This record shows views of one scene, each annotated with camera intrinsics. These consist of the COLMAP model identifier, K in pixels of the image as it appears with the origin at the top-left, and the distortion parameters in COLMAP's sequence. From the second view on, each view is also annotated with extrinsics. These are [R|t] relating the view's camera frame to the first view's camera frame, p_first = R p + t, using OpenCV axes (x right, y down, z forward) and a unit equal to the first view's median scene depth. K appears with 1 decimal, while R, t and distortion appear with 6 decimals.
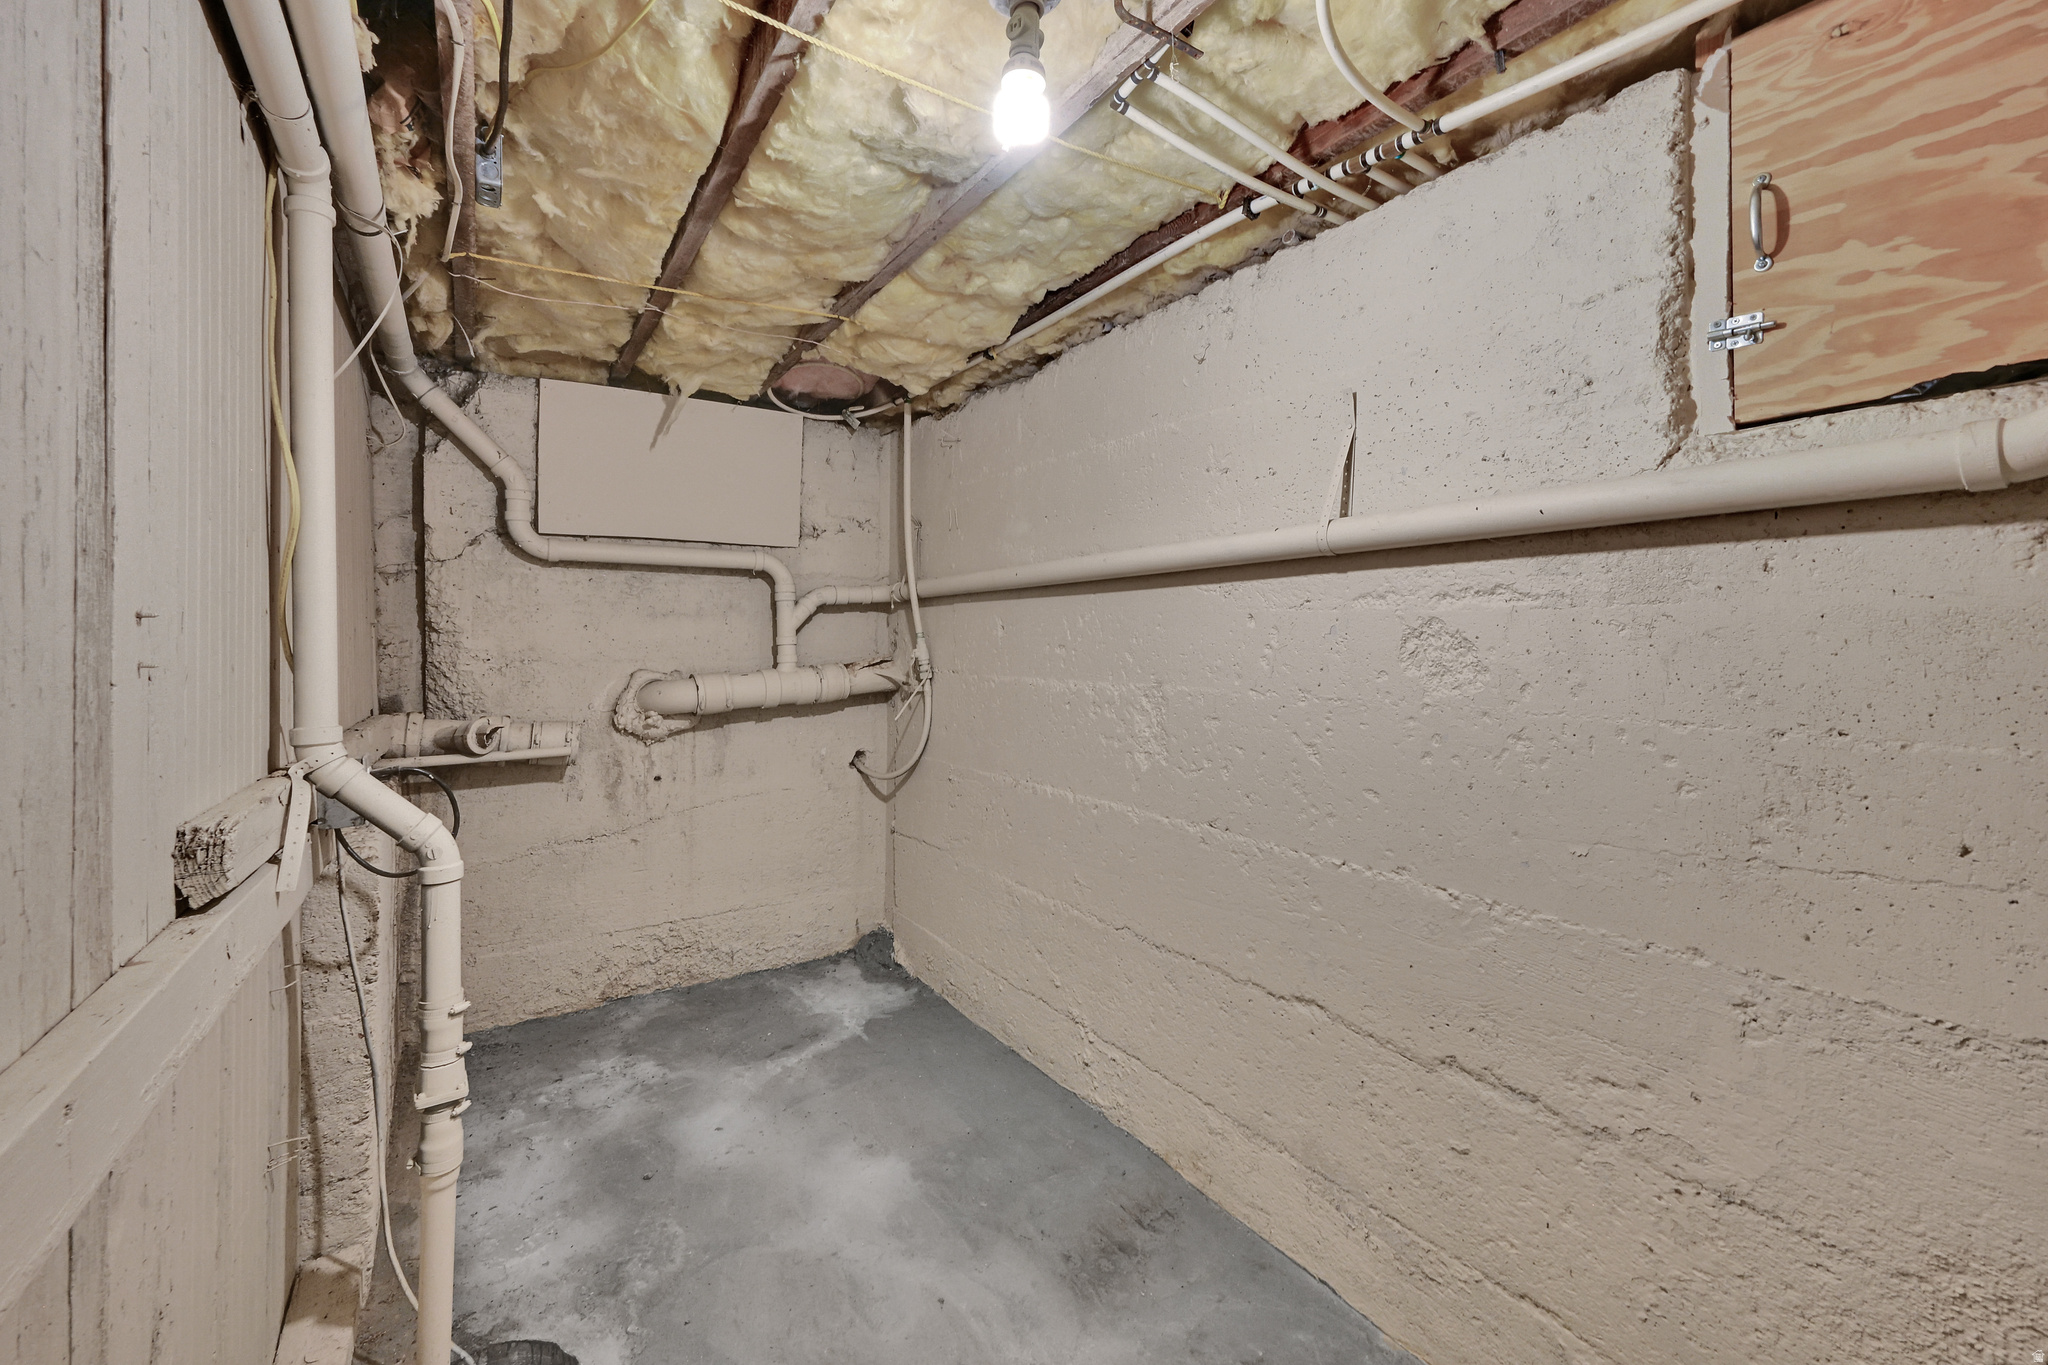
lens RADIAL K [[842.0, 0, 1028.3], [0, 842.0, 637.4], [0, 0, 1]] dist [-0.000852, 0.000753]
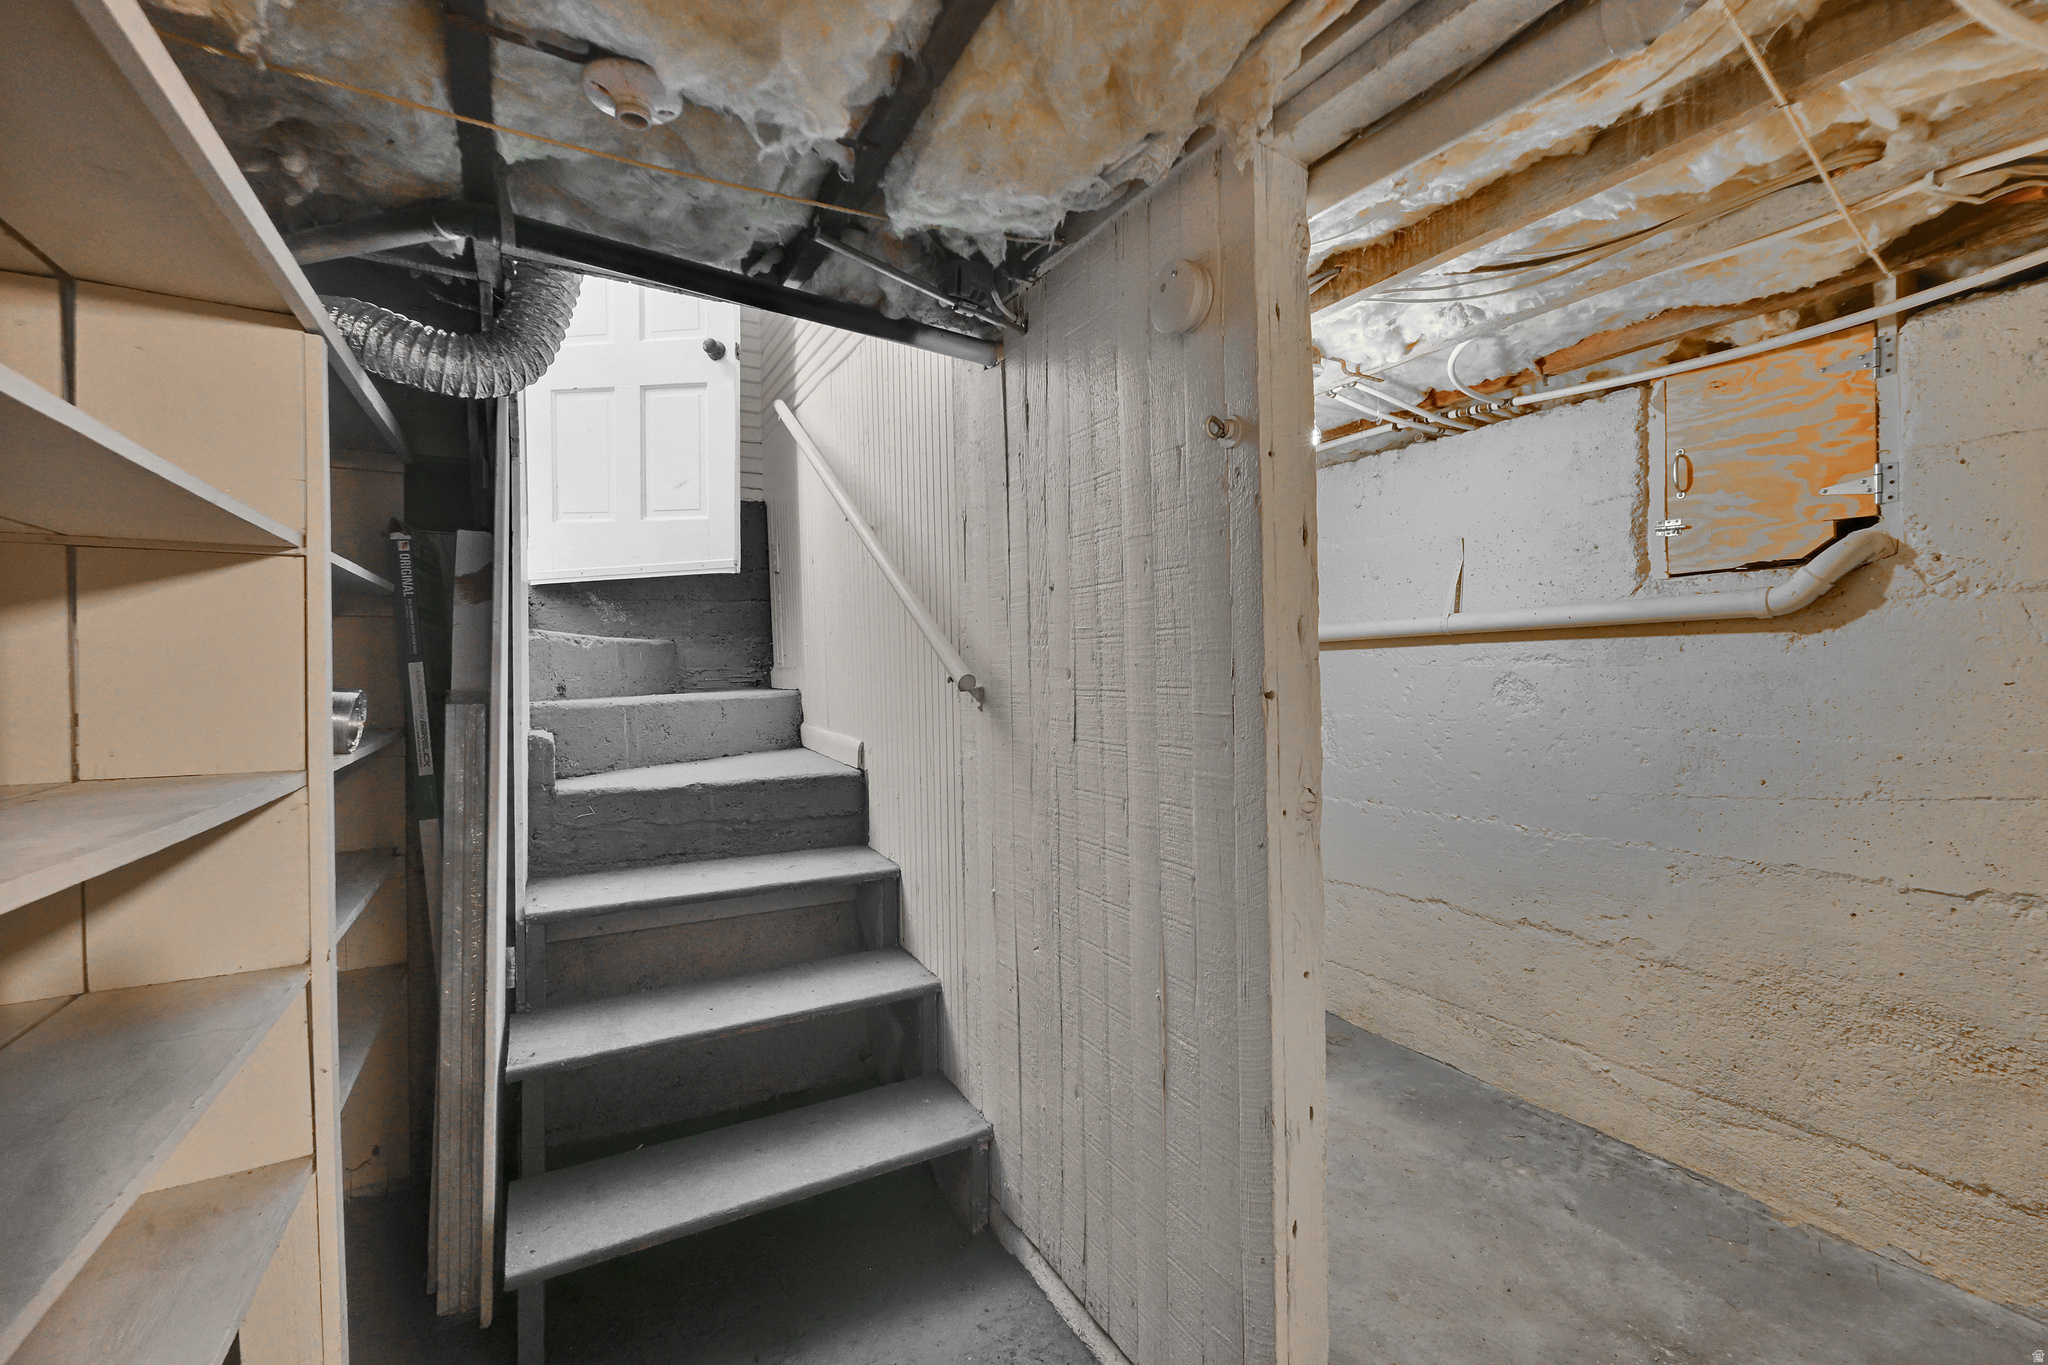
lens RADIAL K [[861.7, 0, 1032.1], [0, 861.7, 674.4], [0, 0, 1]] dist [-0.001044, -0.000297]
pose [[0.997792, -0.008099, -0.065913, -0.484526], [0.008001, 0.999966, -0.001748, -0.028684], [0.065925, 0.001217, 0.997824, -1.044260]]
